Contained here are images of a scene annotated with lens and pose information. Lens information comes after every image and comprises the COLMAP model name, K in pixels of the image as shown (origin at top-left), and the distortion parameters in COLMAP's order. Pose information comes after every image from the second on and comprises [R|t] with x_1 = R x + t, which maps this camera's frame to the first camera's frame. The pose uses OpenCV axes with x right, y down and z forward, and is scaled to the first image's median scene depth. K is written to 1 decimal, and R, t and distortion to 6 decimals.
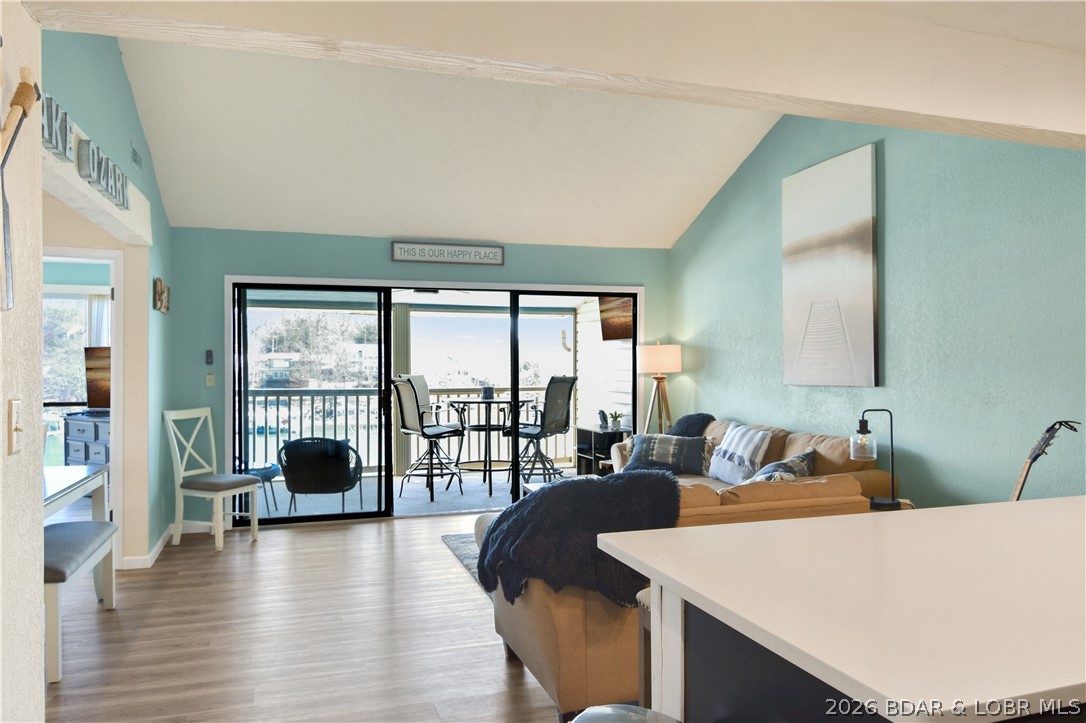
lens RADIAL K [[764.9, 0, 548.1], [0, 764.9, 369.0], [0, 0, 1]] dist [0.001817, 0.004471]
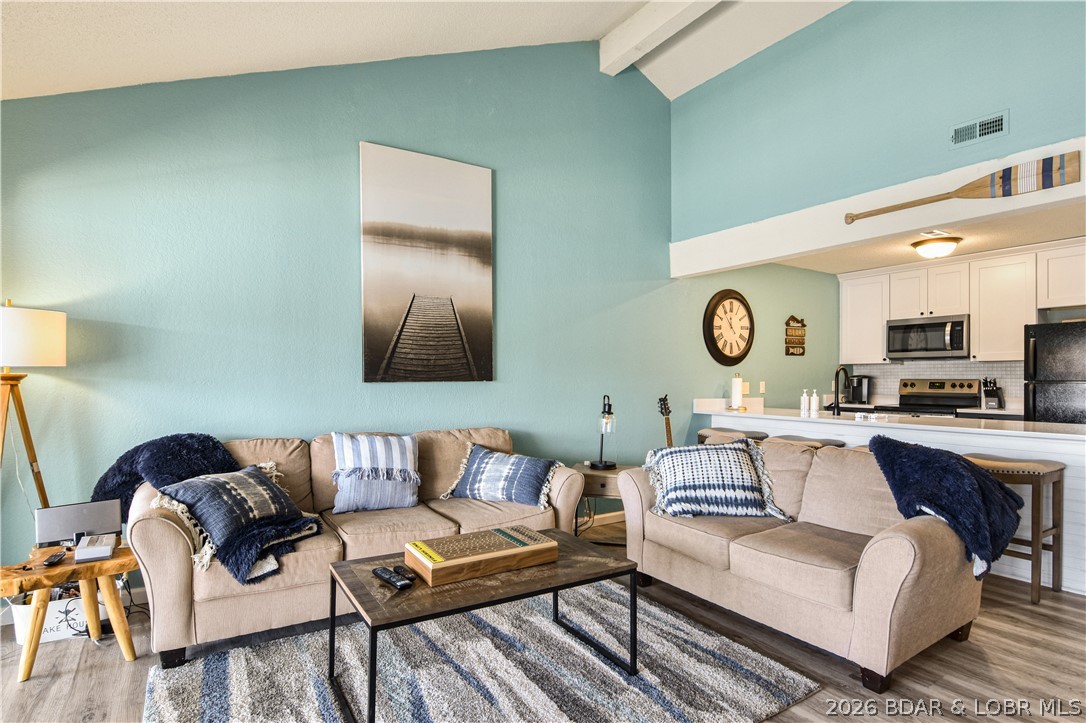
lens RADIAL K [[559.1, 0, 554.8], [0, 559.1, 378.8], [0, 0, 1]] dist [-0.008934, -0.009169]
pose [[-0.260122, 0.000399, 0.965576, -0.313770], [0.002274, 0.999997, 0.000199, 0.014981], [-0.965573, 0.002248, -0.260122, 0.856818]]
